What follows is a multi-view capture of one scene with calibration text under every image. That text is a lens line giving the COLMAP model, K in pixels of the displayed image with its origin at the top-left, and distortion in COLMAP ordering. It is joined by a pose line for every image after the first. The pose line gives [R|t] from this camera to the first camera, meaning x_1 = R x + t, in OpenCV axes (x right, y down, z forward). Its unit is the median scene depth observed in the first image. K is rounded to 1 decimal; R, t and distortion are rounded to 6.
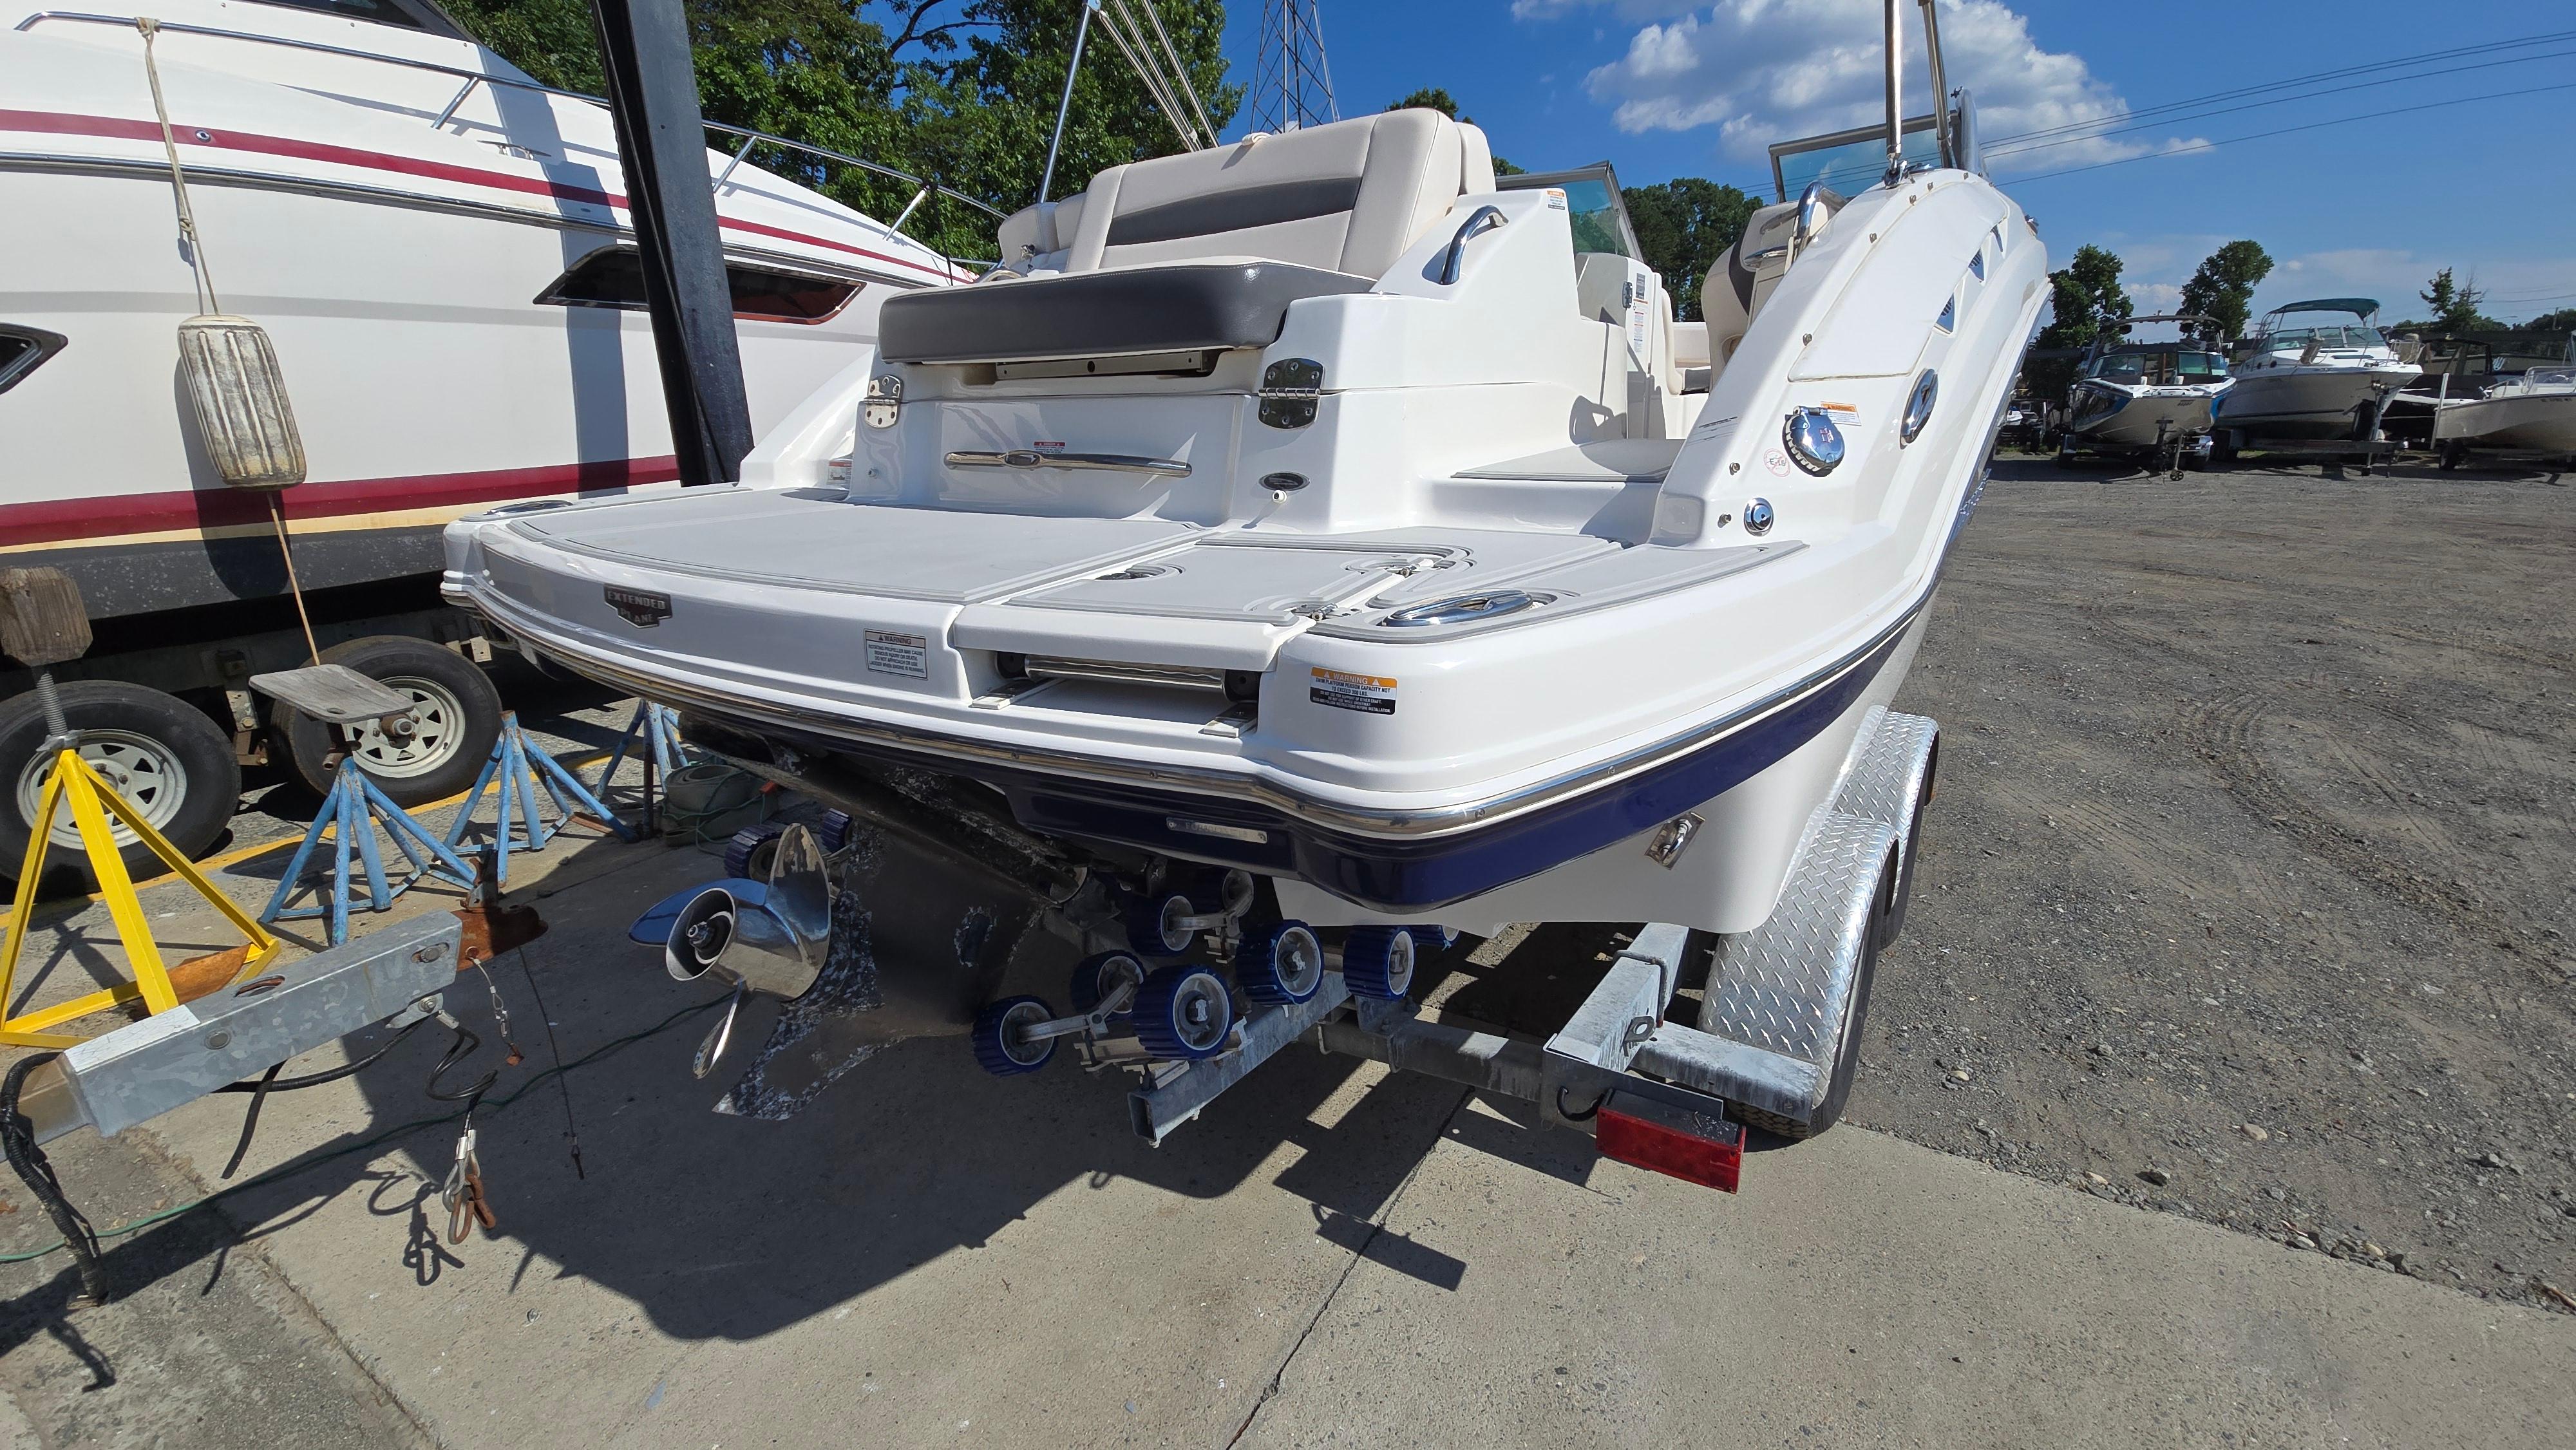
lens RADIAL K [[1047.4, 0, 1272.9], [0, 1047.4, 717.6], [0, 0, 1]] dist [0.032790, -0.020564]
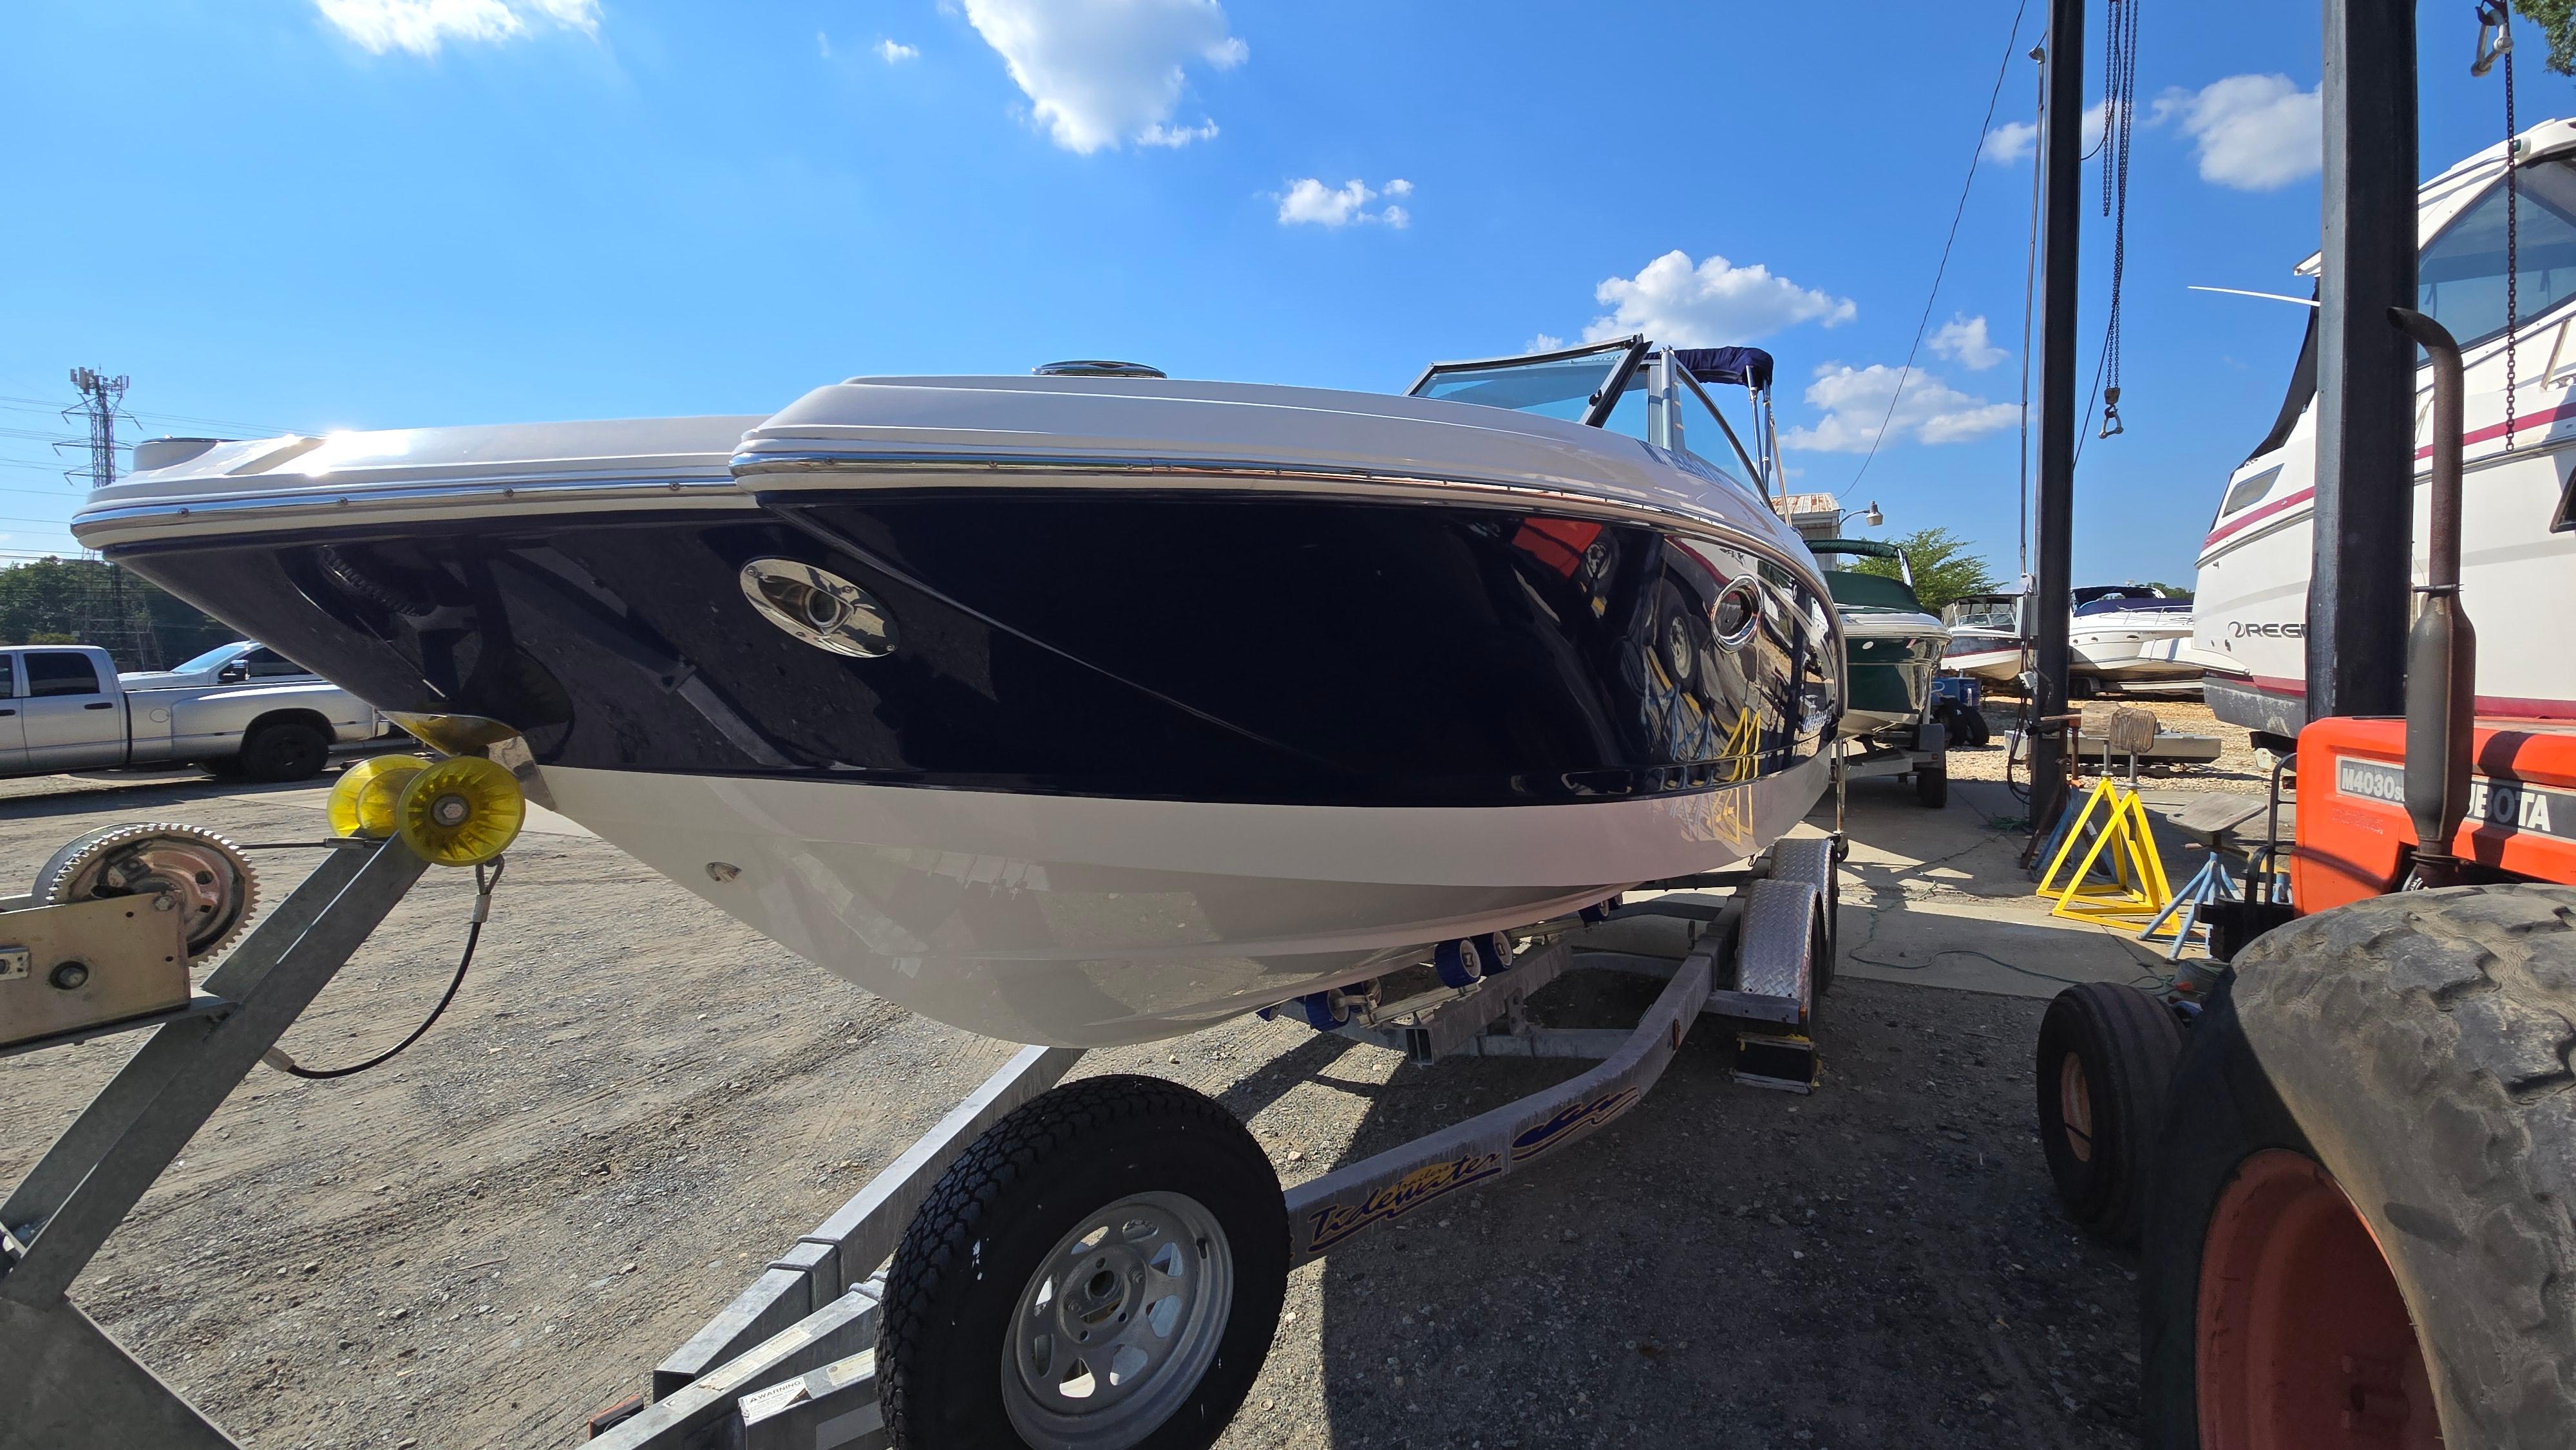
lens RADIAL K [[1047.4, 0, 1272.9], [0, 1047.4, 717.6], [0, 0, 1]] dist [0.032790, -0.020564]
pose [[-0.996811, 0.040892, -0.068523, 0.345169], [0.015199, 0.940294, 0.340023, -0.388503], [0.078336, 0.337897, -0.937917, 1.252765]]
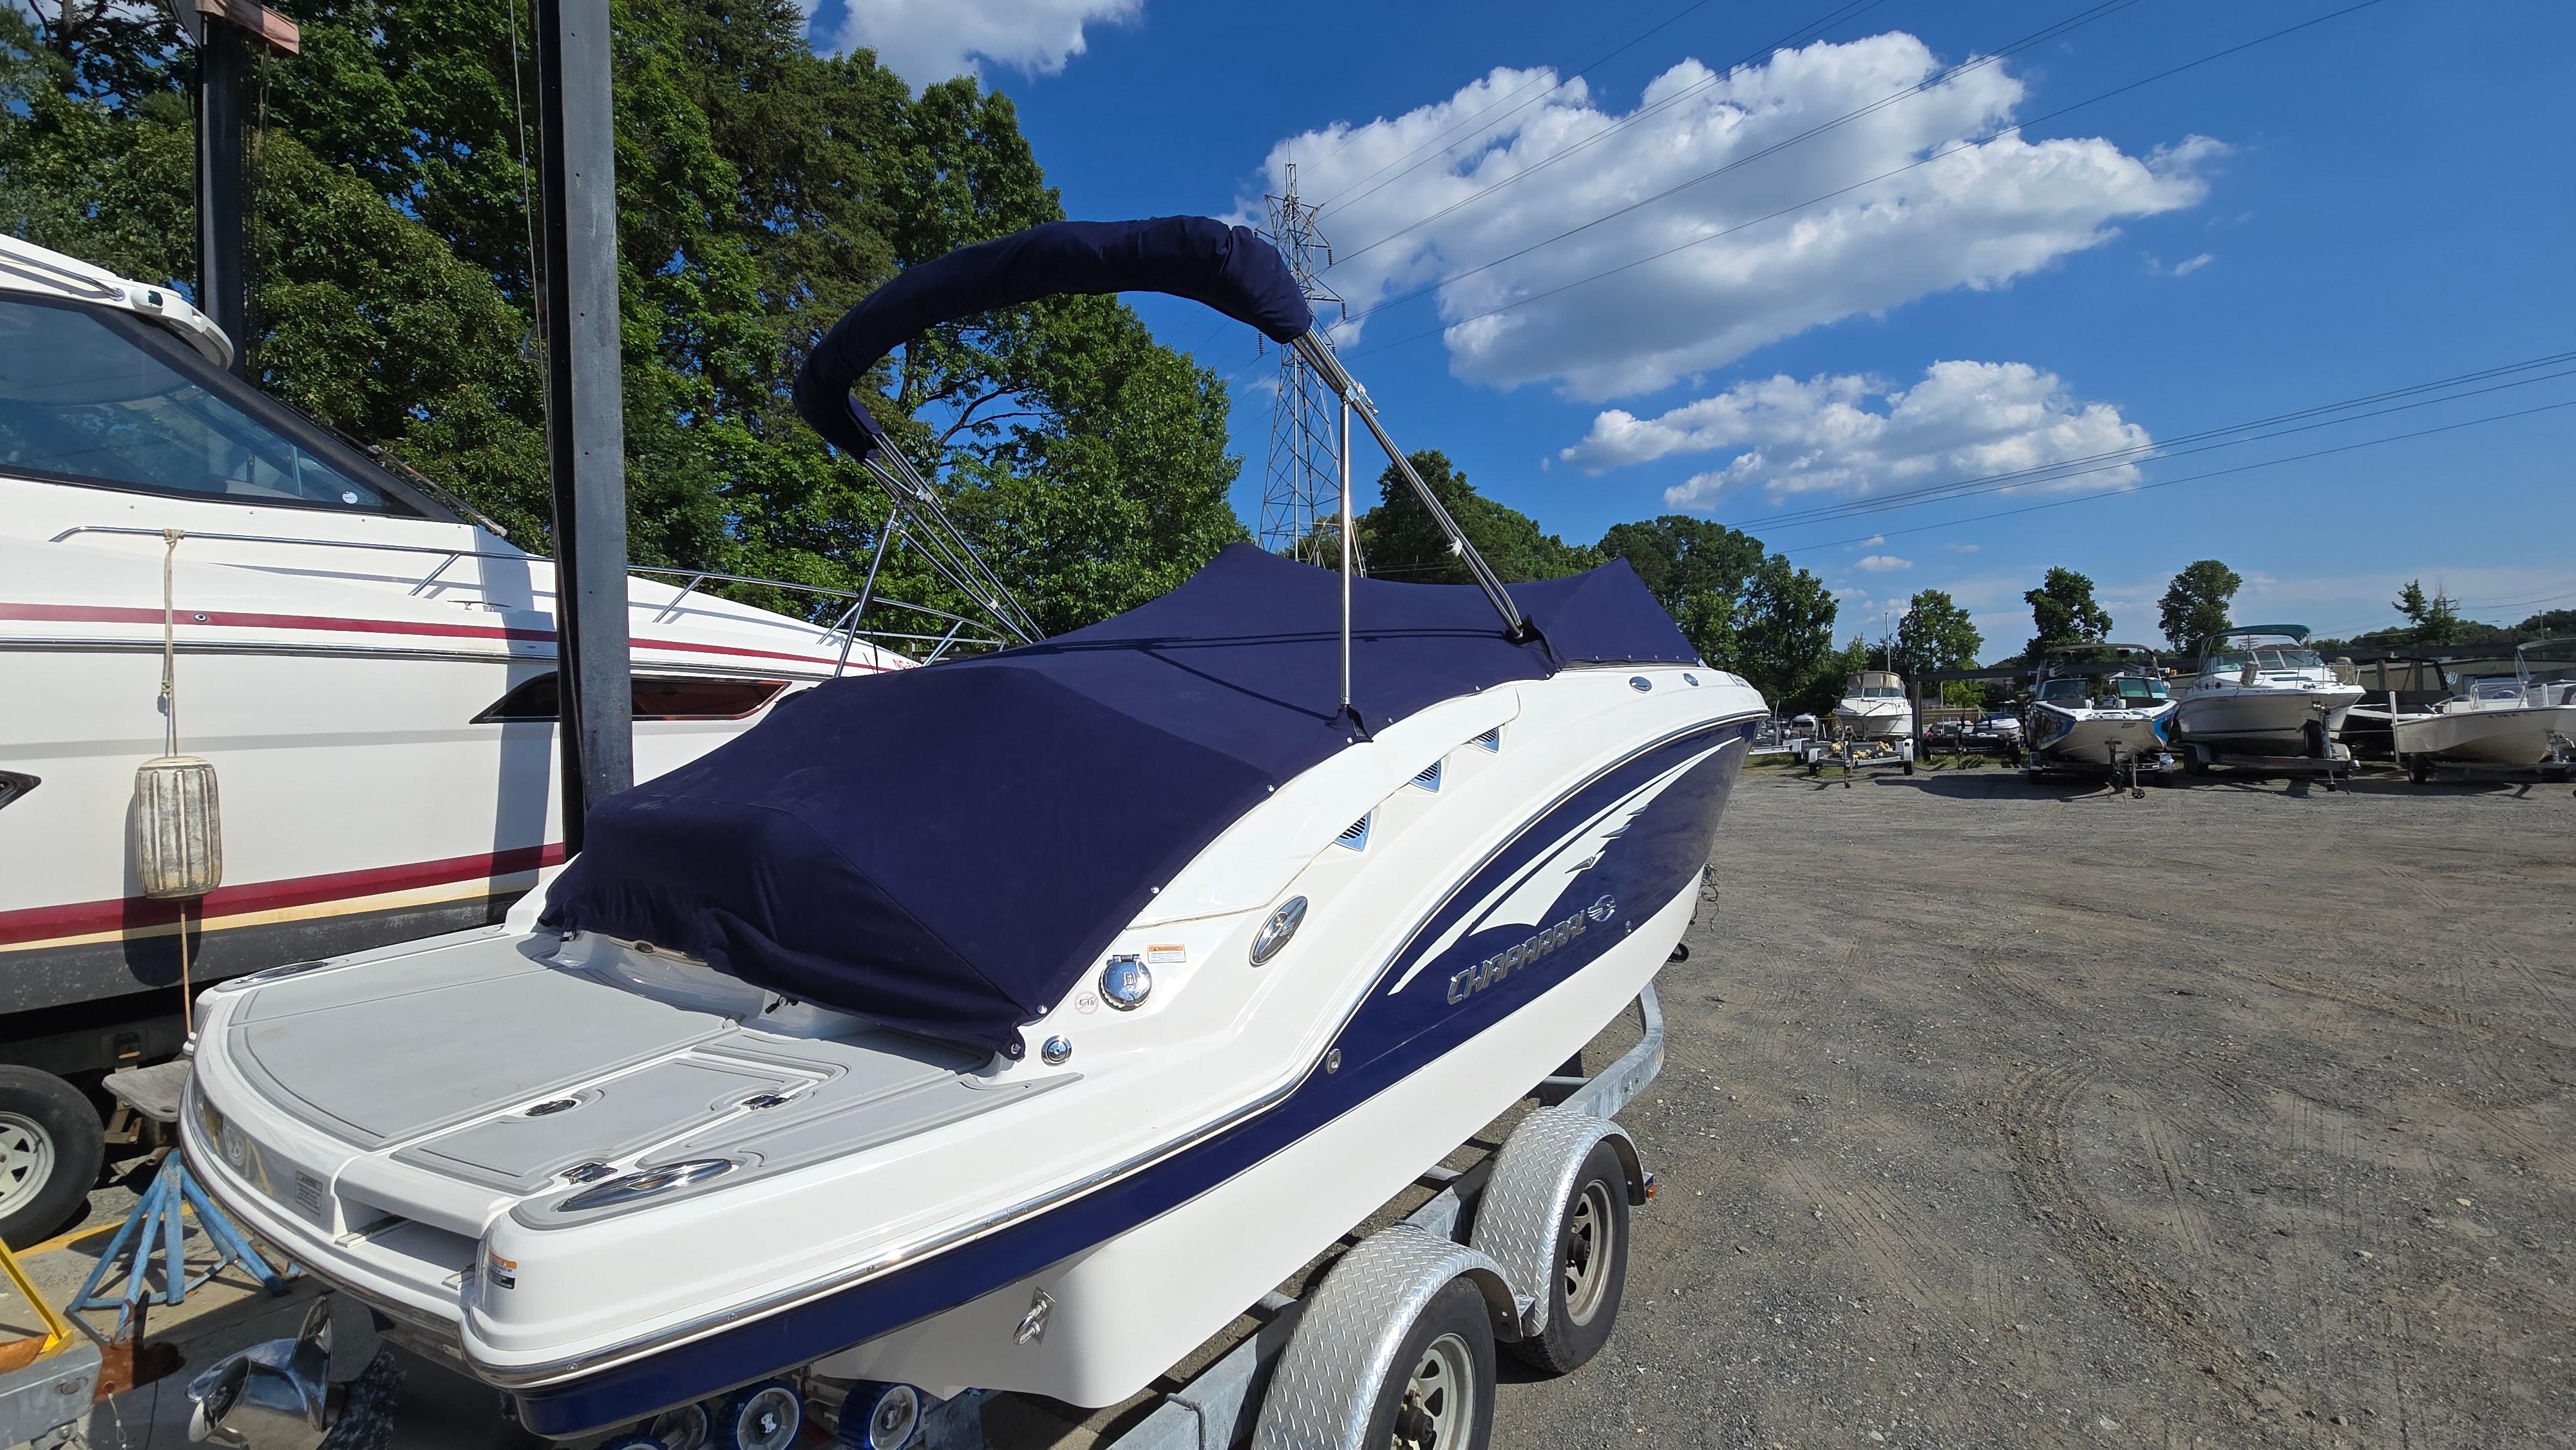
lens RADIAL K [[1054.2, 0, 1277.3], [0, 1054.2, 717.6], [0, 0, 1]] dist [0.019259, -0.012138]
pose [[0.999507, -0.011215, -0.029334, 0.161380], [0.002597, 0.960376, -0.278697, -0.046124], [0.031298, 0.278484, 0.959931, -0.072621]]
